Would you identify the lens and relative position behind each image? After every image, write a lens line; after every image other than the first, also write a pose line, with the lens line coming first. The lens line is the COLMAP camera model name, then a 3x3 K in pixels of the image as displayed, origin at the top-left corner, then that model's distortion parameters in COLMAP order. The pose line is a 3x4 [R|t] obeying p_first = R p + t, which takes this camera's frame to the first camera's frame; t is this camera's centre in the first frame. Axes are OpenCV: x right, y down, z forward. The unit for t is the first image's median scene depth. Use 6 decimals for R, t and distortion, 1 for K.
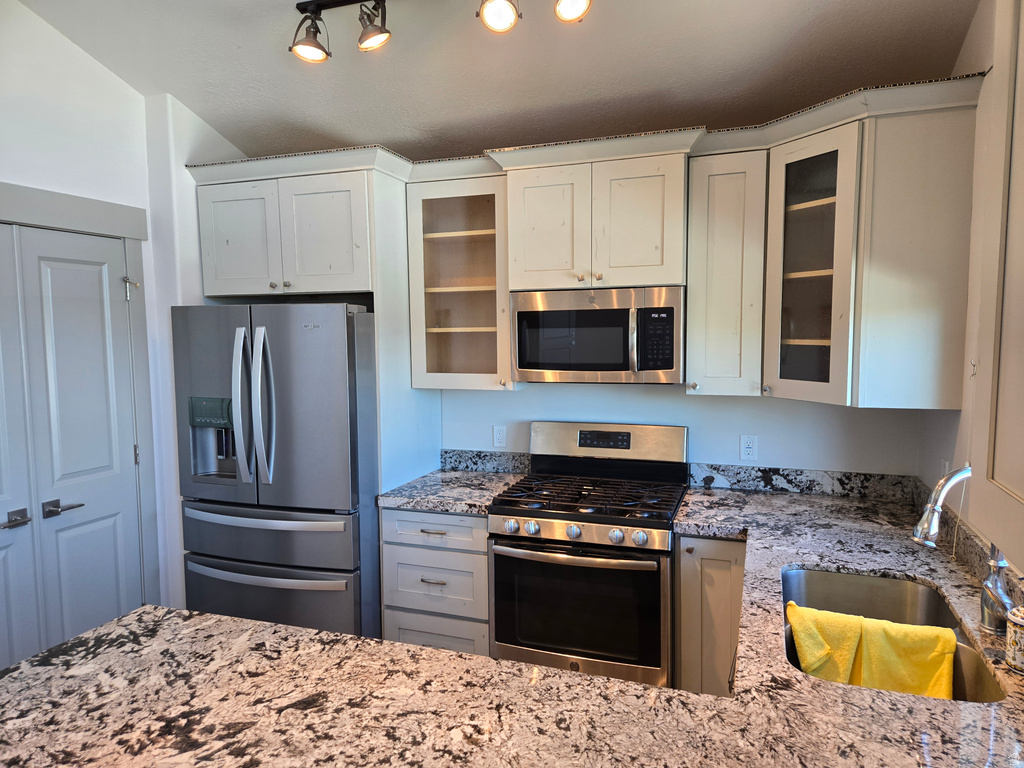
lens RADIAL K [[686.0, 0, 517.0], [0, 686.0, 386.9], [0, 0, 1]] dist [0.069200, -0.027976]
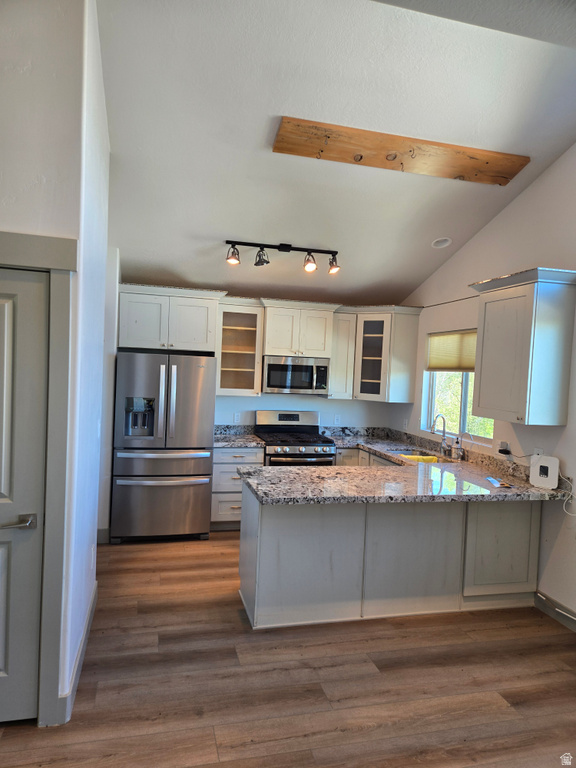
lens RADIAL K [[514.5, 0, 283.7], [0, 514.5, 384.9], [0, 0, 1]] dist [0.069200, -0.027976]
pose [[0.824408, 0.028742, 0.565266, -0.992792], [-0.005022, 0.999042, -0.043473, 0.043955], [-0.565974, 0.033001, 0.823762, -0.532672]]
